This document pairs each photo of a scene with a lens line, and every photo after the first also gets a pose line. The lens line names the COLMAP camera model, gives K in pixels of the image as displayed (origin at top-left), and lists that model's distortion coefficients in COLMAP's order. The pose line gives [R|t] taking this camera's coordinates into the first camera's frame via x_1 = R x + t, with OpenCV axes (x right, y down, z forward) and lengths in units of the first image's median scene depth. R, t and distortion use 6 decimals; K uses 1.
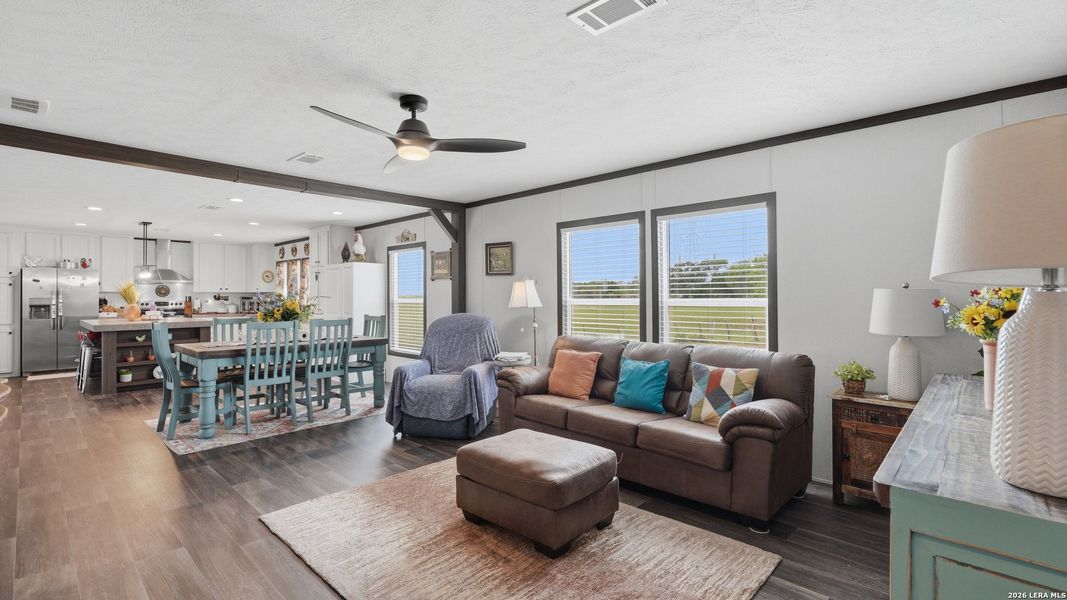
lens RADIAL K [[481.9, 0, 531.8], [0, 481.9, 294.4], [0, 0, 1]] dist [0.000027, 0.000180]
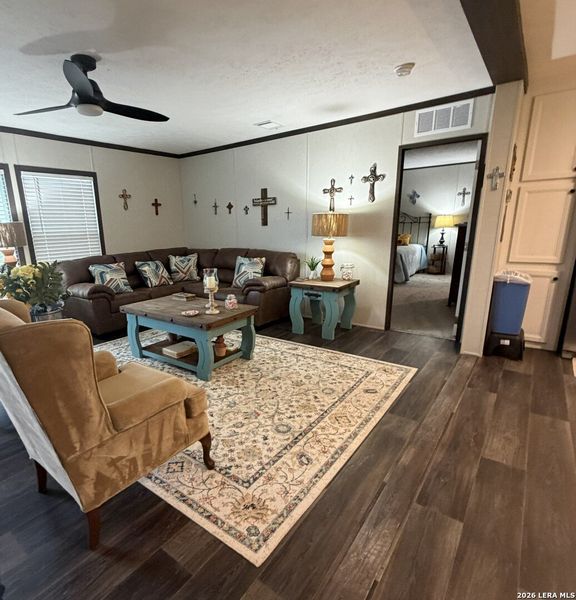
lens RADIAL K [[353.2, 0, 237.2], [0, 353.2, 317.4], [0, 0, 1]] dist [-0.000601, -0.001763]
pose [[0.068267, 0.251442, -0.965462, -0.674422], [0.034942, 0.966523, 0.254189, 0.002968], [0.997055, -0.051088, 0.057196, 0.579900]]
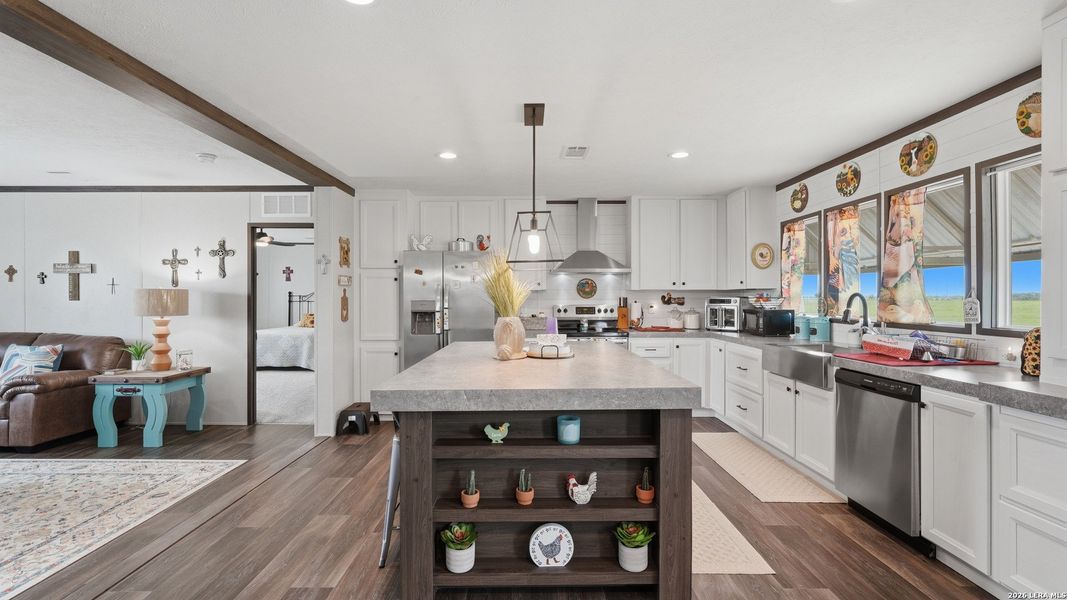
lens RADIAL K [[471.3, 0, 529.2], [0, 471.3, 297.9], [0, 0, 1]] dist [-0.001596, -0.000319]
pose [[0.686348, -0.000031, -0.727273, -0.489247], [0.002943, 0.999992, 0.002735, 0.003318], [0.727267, -0.004017, 0.686343, 0.684500]]
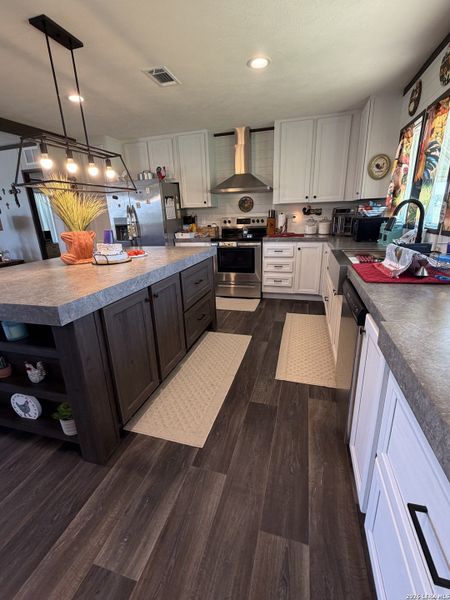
lens RADIAL K [[268.3, 0, 225.0], [0, 268.3, 300.0], [0, 0, 1]] dist [-0.006021, 0.000126]
pose [[0.455631, 0.257868, -0.852000, -0.448796], [0.036103, 0.950982, 0.307132, 0.007555], [0.889436, -0.170699, 0.423987, 0.931825]]
